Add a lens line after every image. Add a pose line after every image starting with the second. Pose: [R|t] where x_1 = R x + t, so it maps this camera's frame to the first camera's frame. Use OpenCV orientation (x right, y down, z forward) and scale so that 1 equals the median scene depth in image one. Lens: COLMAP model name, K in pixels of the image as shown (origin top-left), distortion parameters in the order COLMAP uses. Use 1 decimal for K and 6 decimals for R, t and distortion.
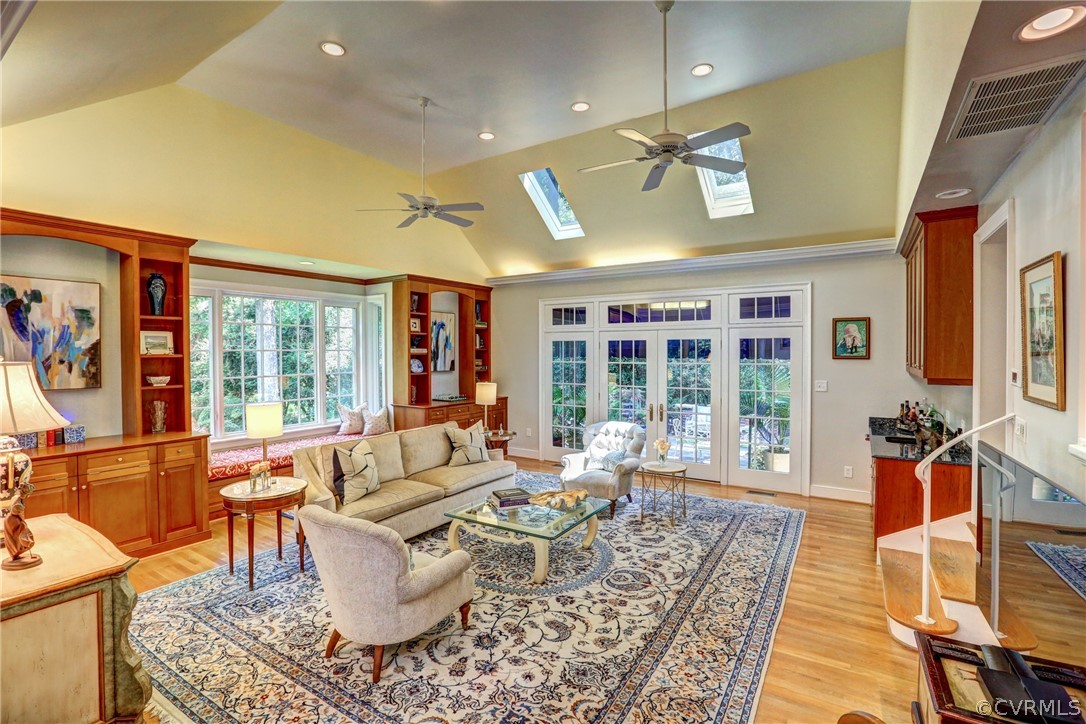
lens RADIAL K [[492.5, 0, 543.5], [0, 492.5, 362.0], [0, 0, 1]] dist [-0.045355, 0.013328]
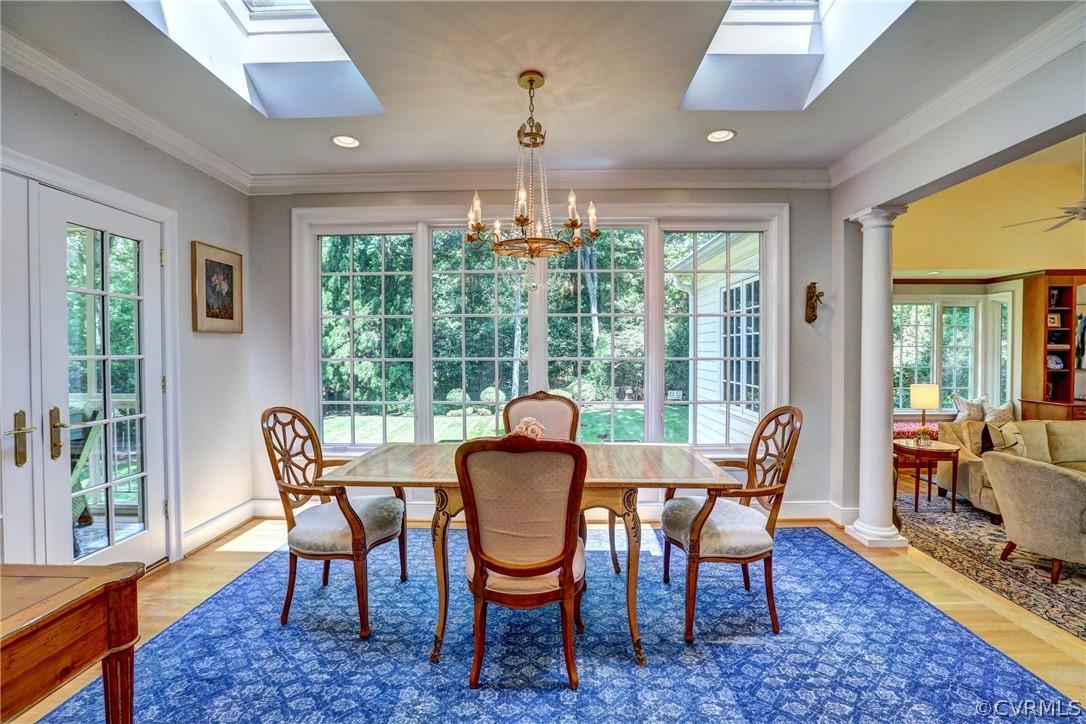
lens RADIAL K [[492.5, 0, 545.0], [0, 492.5, 356.9], [0, 0, 1]] dist [-0.045355, 0.013328]
pose [[0.525265, 0.017516, -0.850758, 0.016314], [-0.018810, 0.999783, 0.008971, 0.010069], [0.850731, 0.011290, 0.525481, -0.457760]]
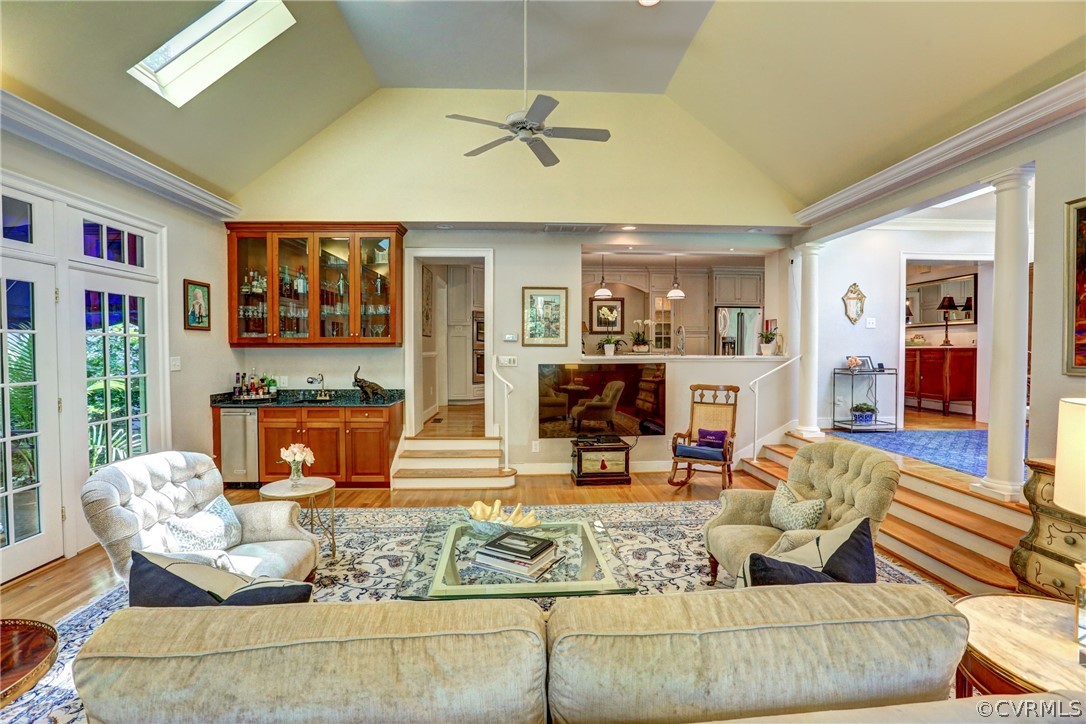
lens RADIAL K [[492.5, 0, 550.3], [0, 492.5, 357.2], [0, 0, 1]] dist [-0.045355, 0.013328]
pose [[-0.585104, -0.010152, 0.810895, -0.423408], [0.022204, 0.999346, 0.028533, 0.031904], [-0.810654, 0.034700, -0.584496, 1.016369]]
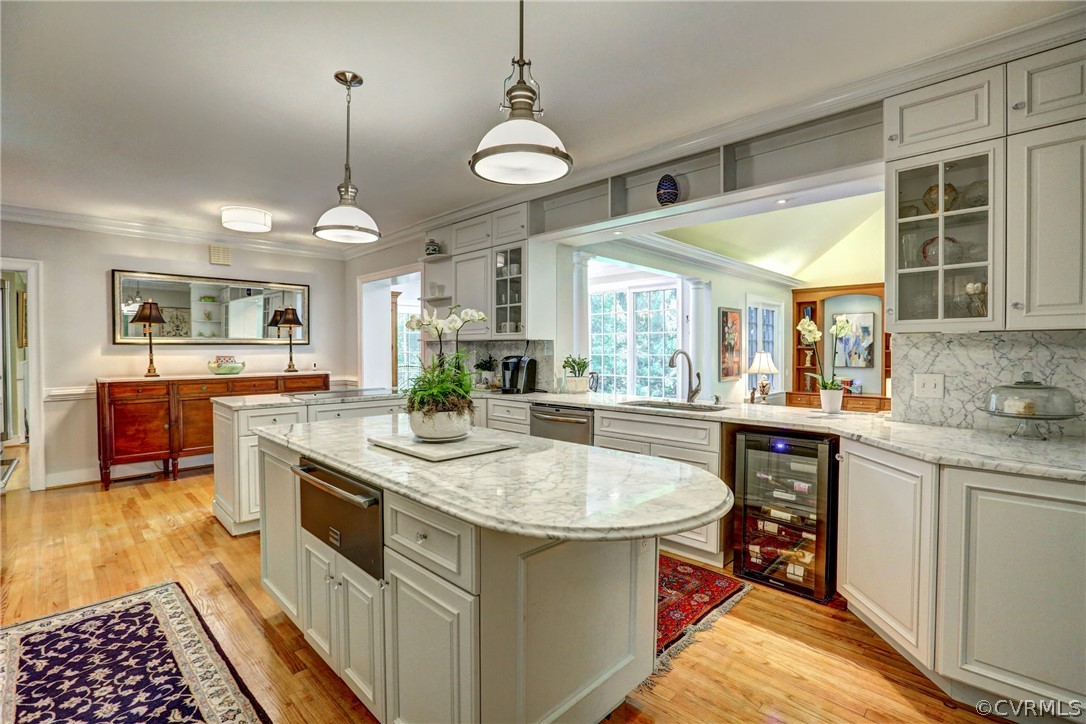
lens RADIAL K [[492.5, 0, 540.1], [0, 492.5, 359.2], [0, 0, 1]] dist [-0.045355, 0.013328]
pose [[-0.197517, 0.021562, -0.980062, 0.944318], [-0.015793, 0.999558, 0.025174, -0.004482], [0.980172, 0.020450, -0.197090, 0.060870]]
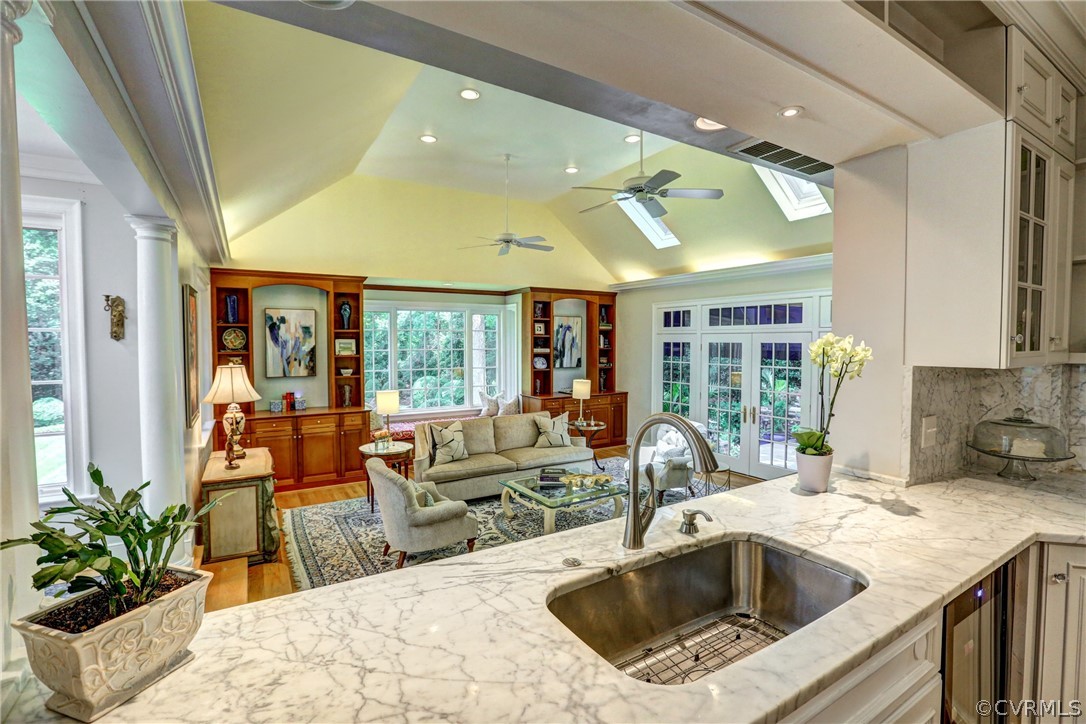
lens RADIAL K [[492.5, 0, 546.0], [0, 492.5, 363.0], [0, 0, 1]] dist [-0.045355, 0.013328]
pose [[0.902506, 0.022499, -0.430089, 0.348906], [-0.012211, 0.999570, 0.026666, -0.031452], [0.430504, -0.018815, 0.902393, -0.097201]]
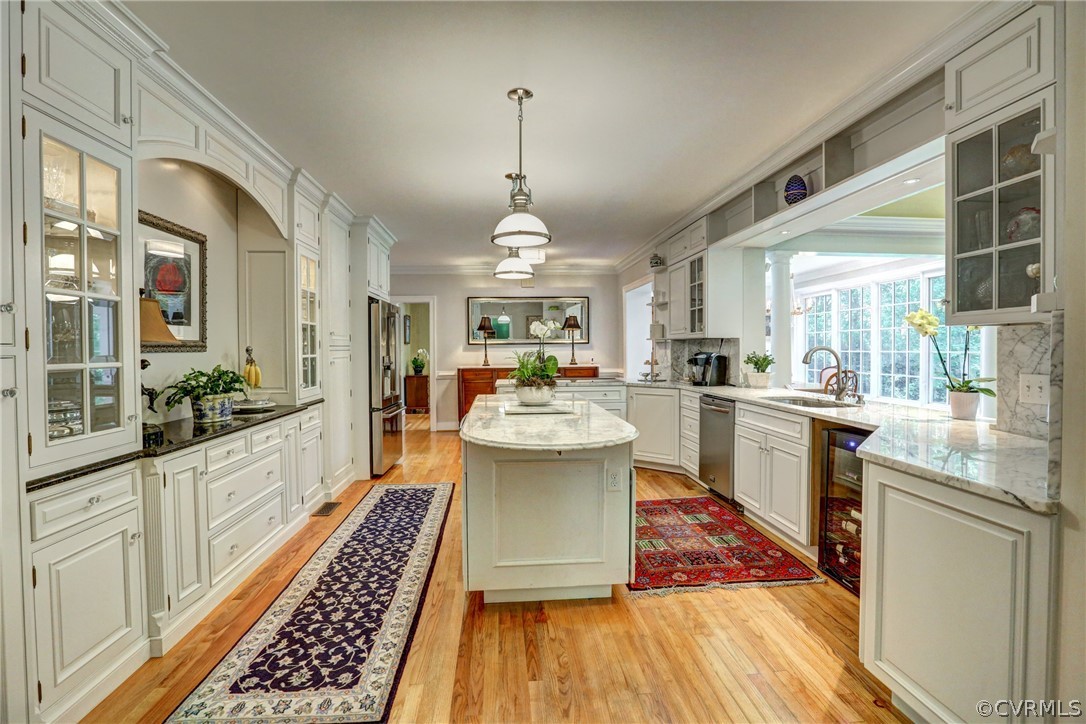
lens RADIAL K [[492.5, 0, 542.9], [0, 492.5, 360.0], [0, 0, 1]] dist [-0.045355, 0.013328]
pose [[-0.785232, 0.023648, -0.618750, 0.950770], [-0.001241, 0.999208, 0.039765, -0.010039], [0.619200, 0.031992, -0.784581, 0.369642]]
